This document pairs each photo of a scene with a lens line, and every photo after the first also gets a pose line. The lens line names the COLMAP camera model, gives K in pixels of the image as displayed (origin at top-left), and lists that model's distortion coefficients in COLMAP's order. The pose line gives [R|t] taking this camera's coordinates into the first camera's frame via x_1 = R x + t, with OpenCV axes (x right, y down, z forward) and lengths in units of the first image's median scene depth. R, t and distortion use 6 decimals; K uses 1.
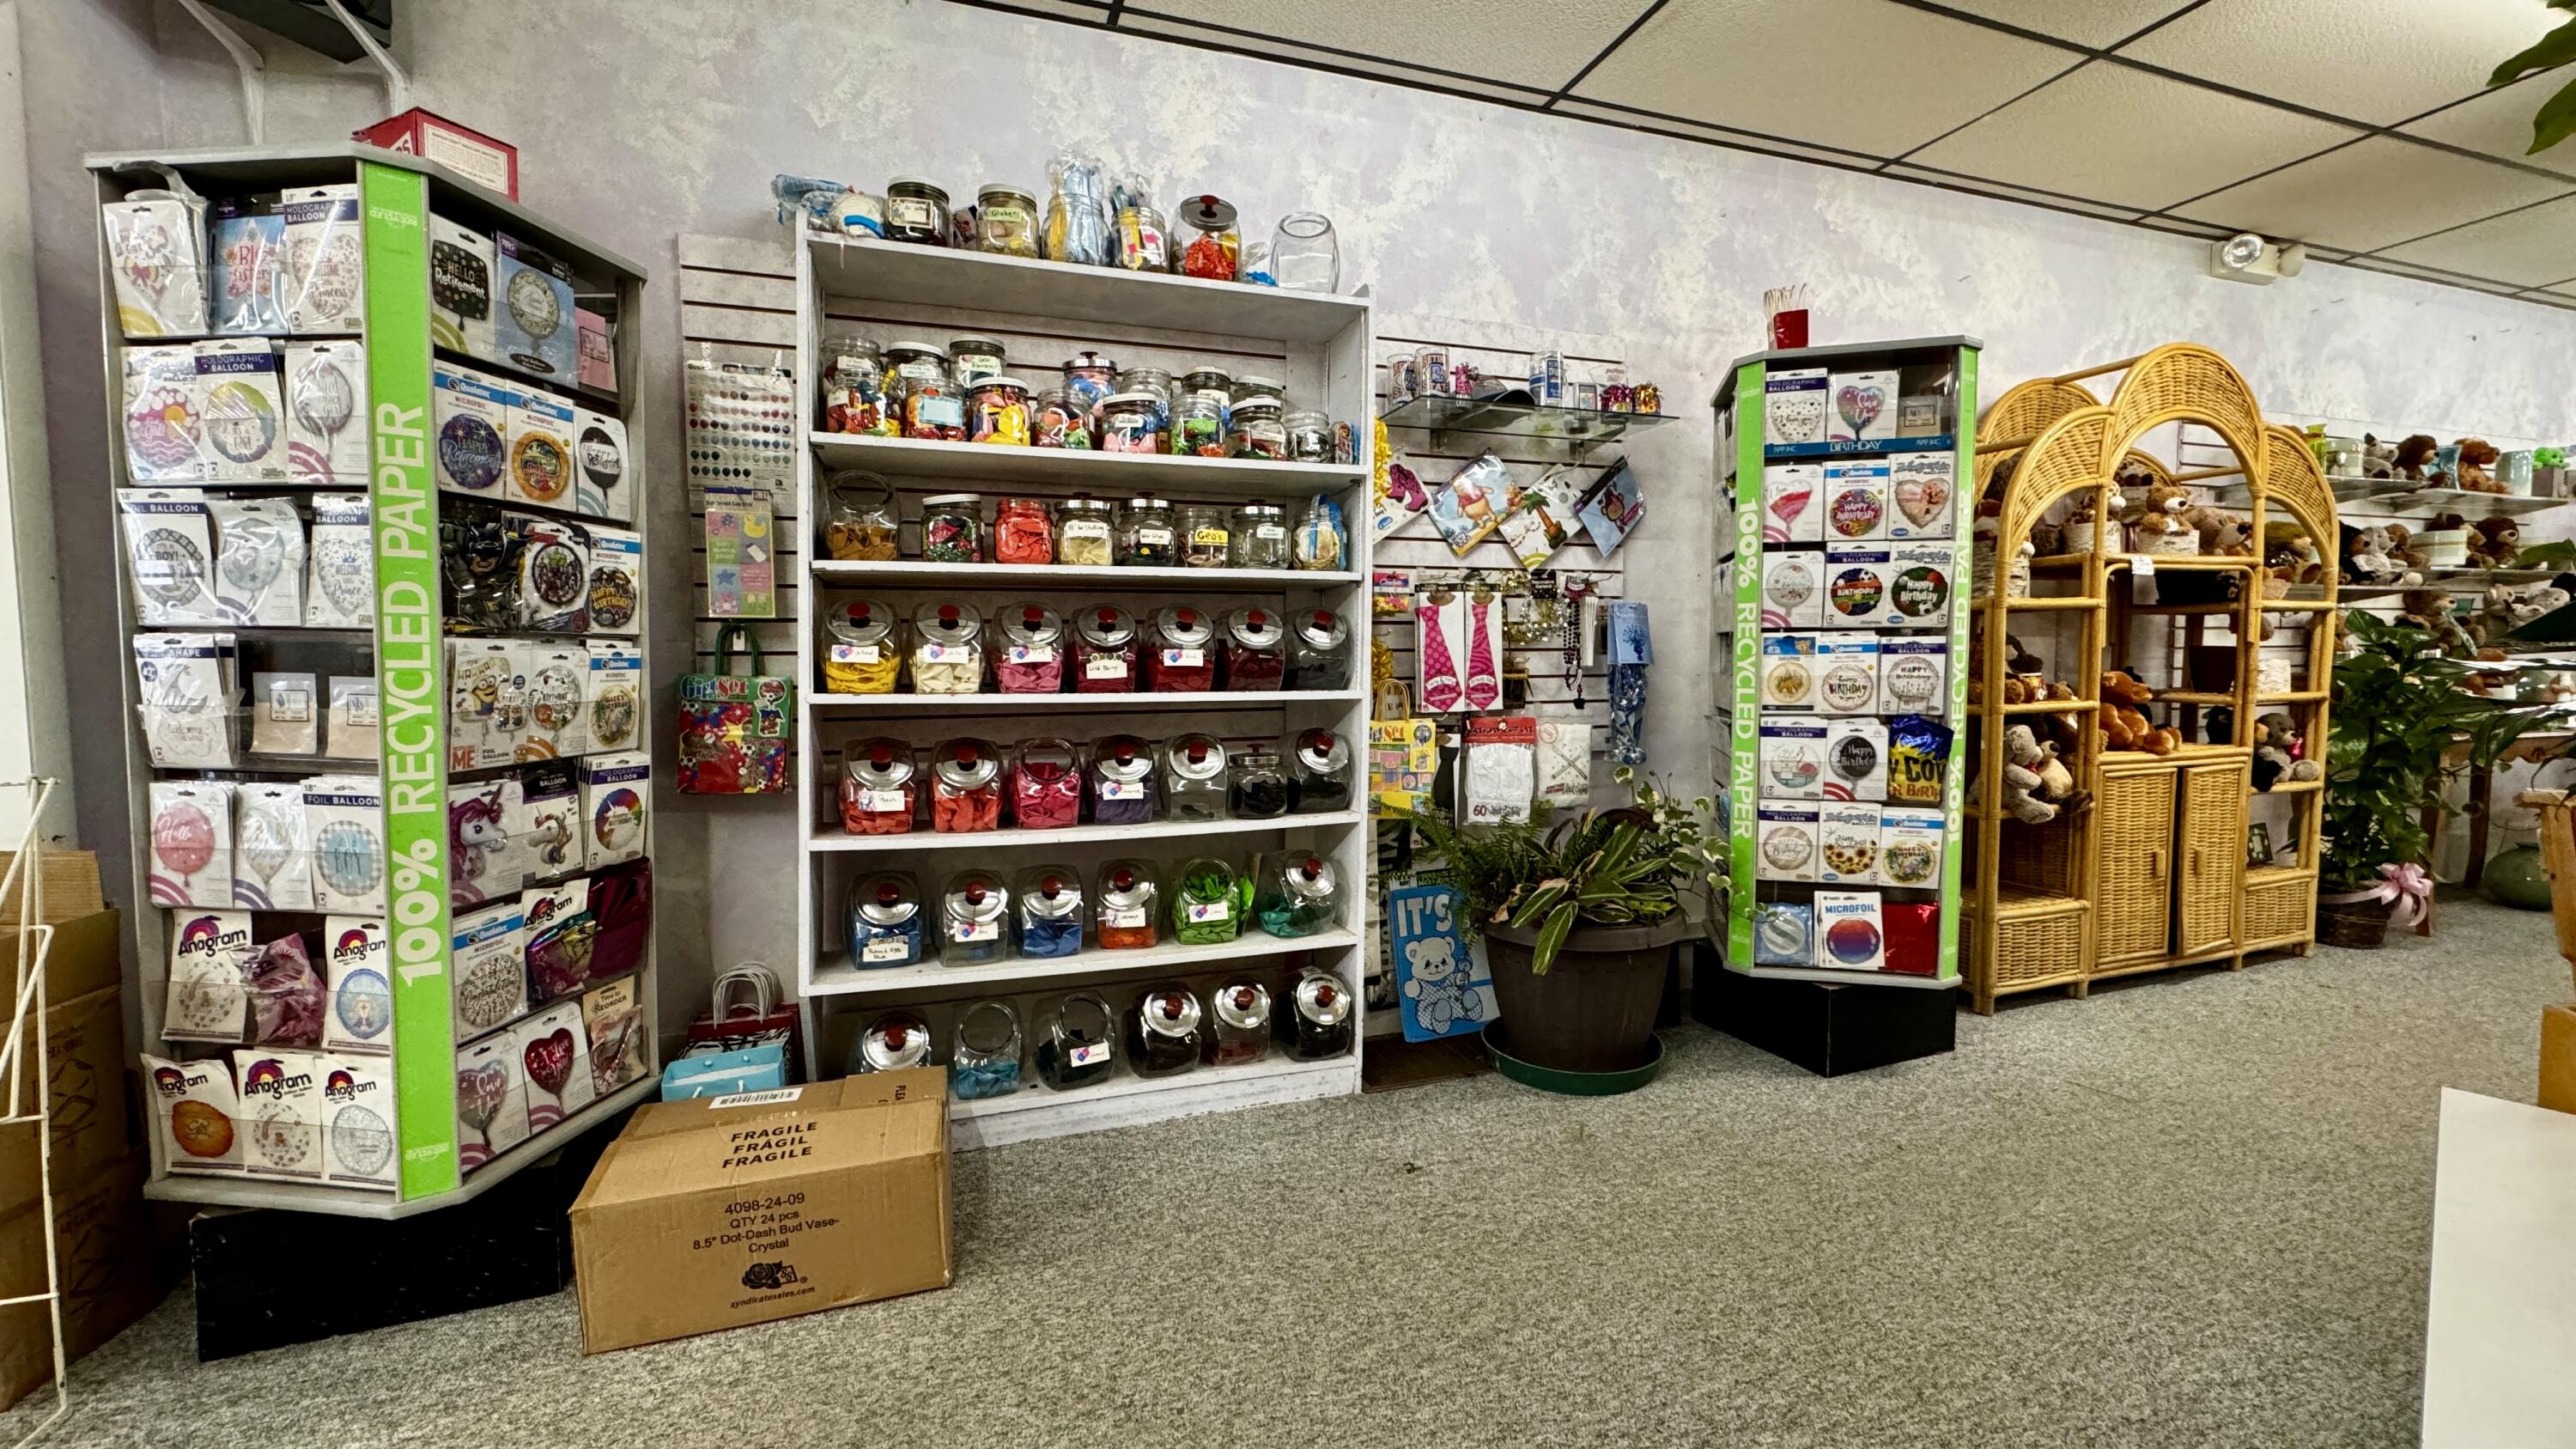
lens RADIAL K [[1025.9, 0, 1280.8], [0, 1025.9, 723.5], [0, 0, 1]] dist [-0.001289, -0.001029]
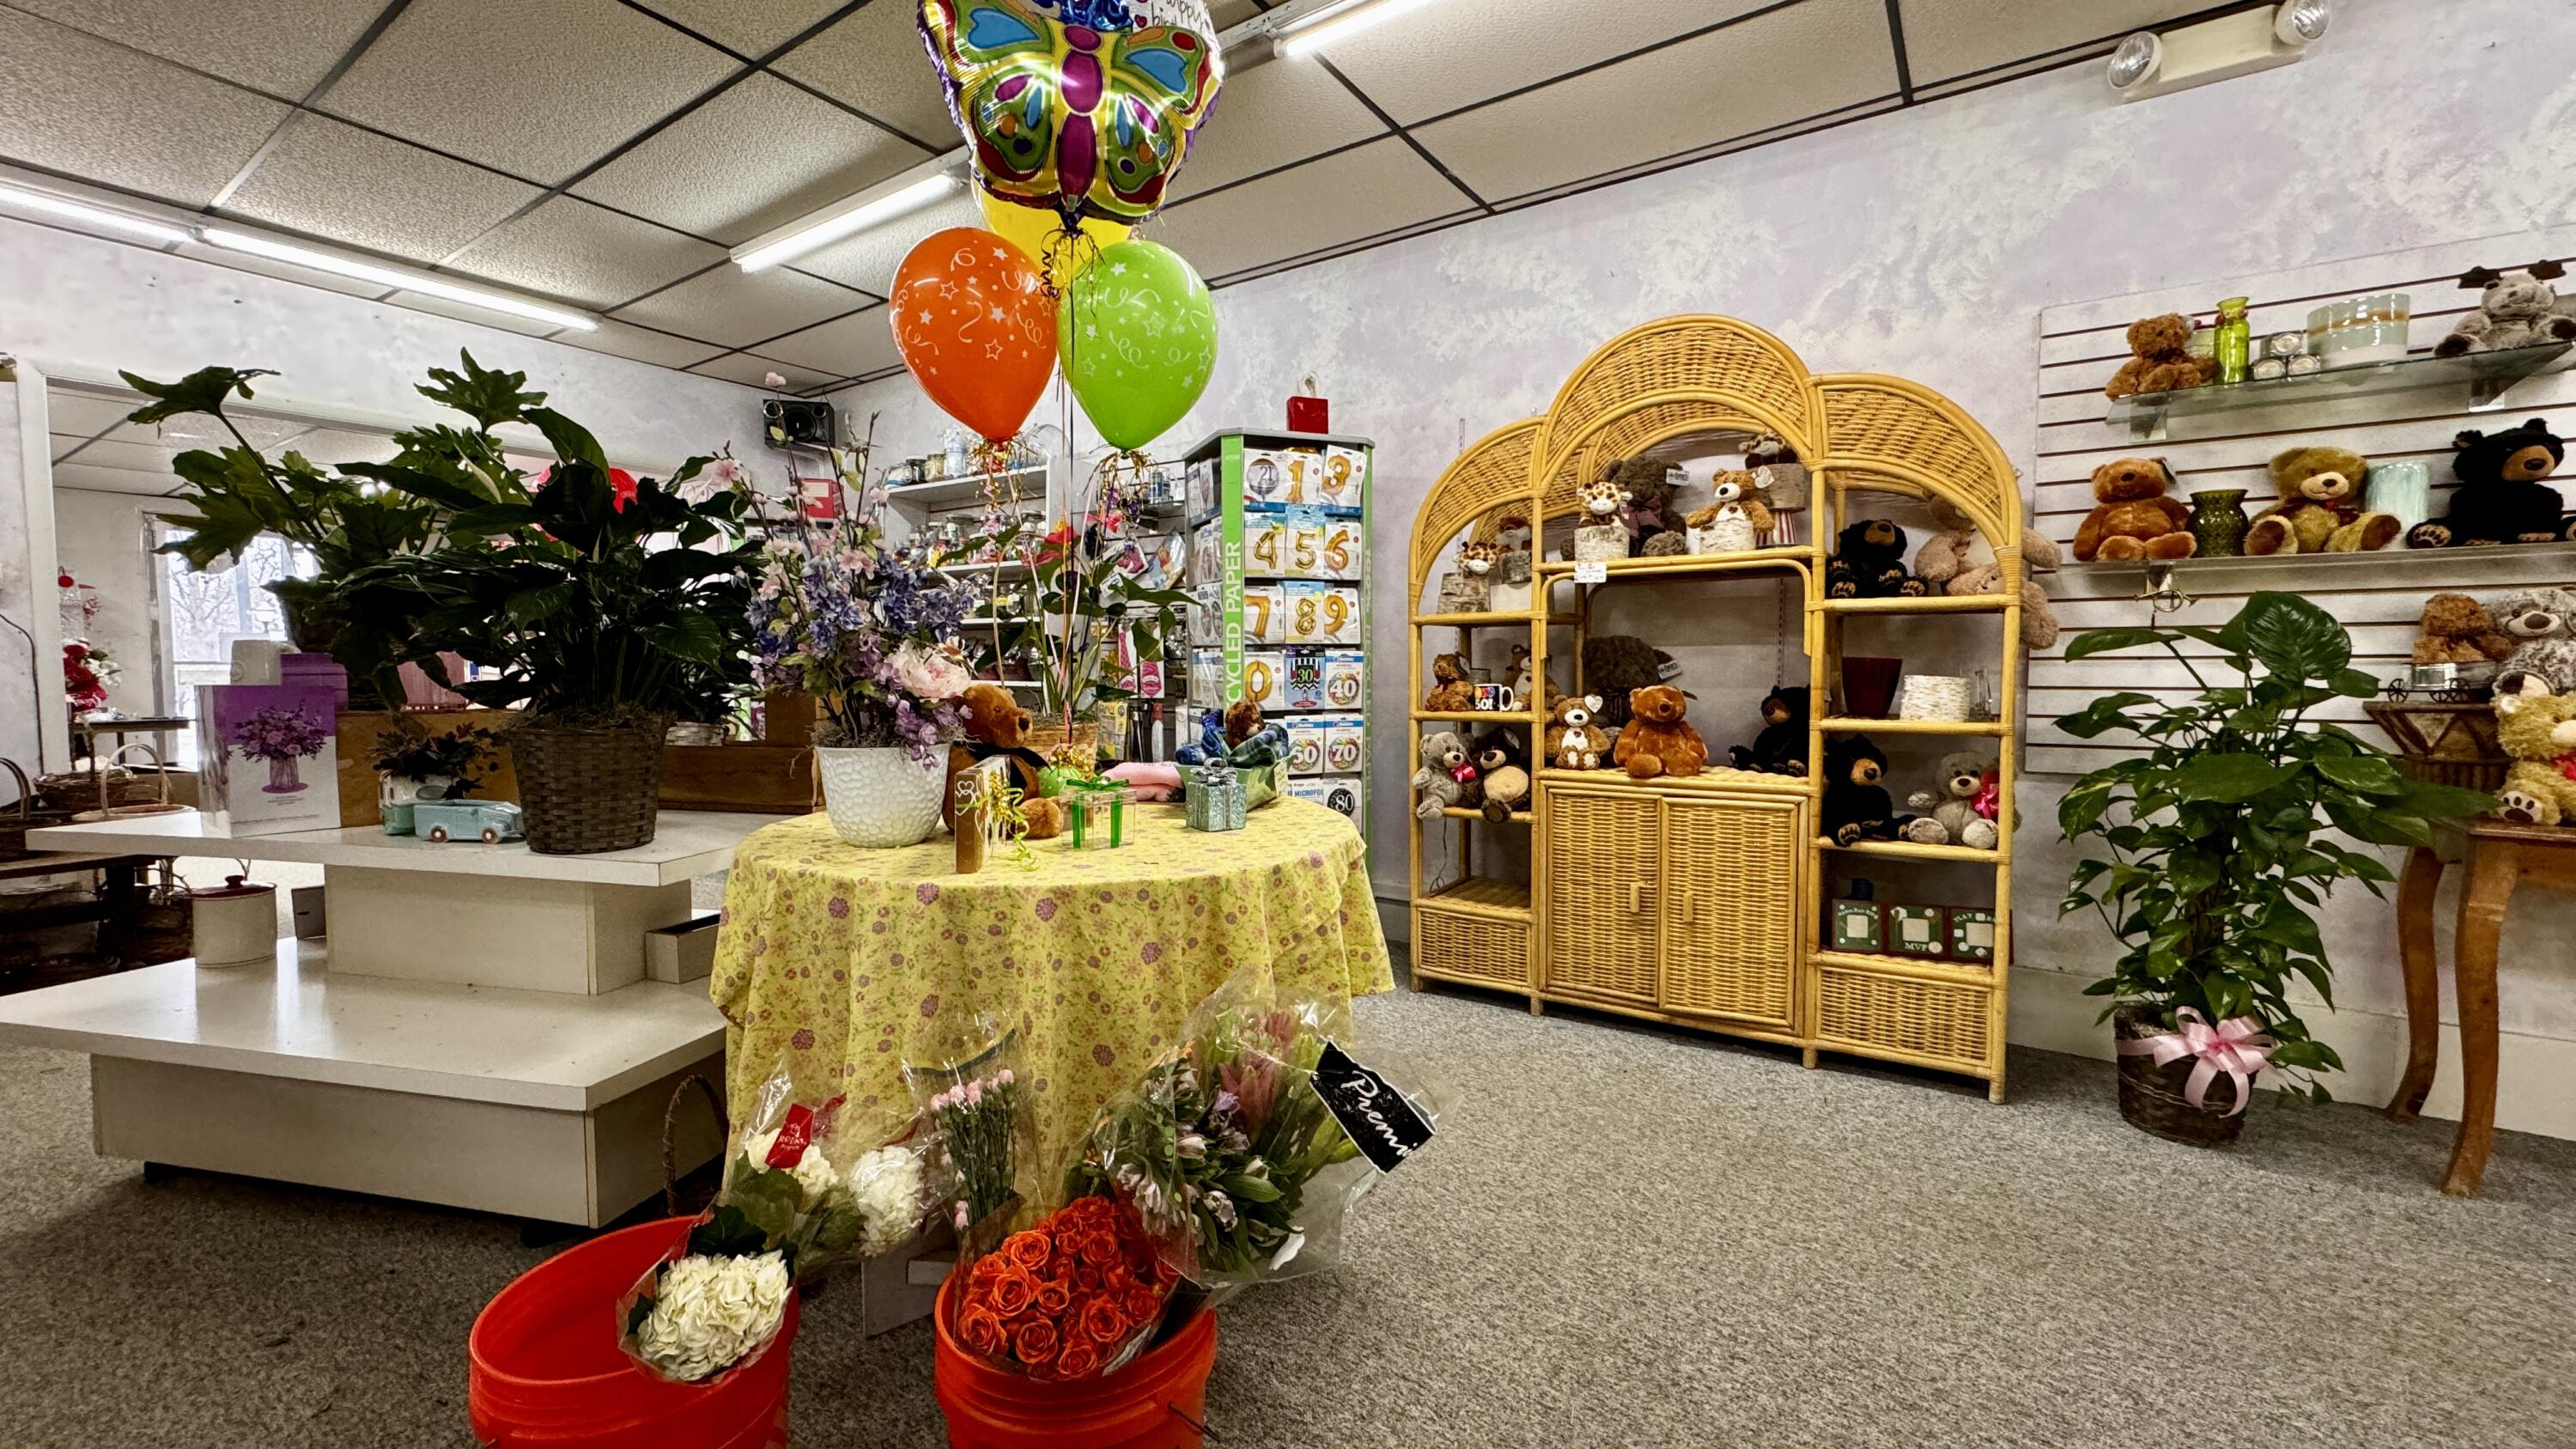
lens RADIAL K [[1025.9, 0, 1303.3], [0, 1025.9, 717.3], [0, 0, 1]] dist [-0.001289, -0.001029]
pose [[0.601878, 0.050676, -0.796978, 1.698377], [-0.050032, 0.998417, 0.025700, -0.037784], [0.797019, 0.024406, 0.603461, 0.262775]]
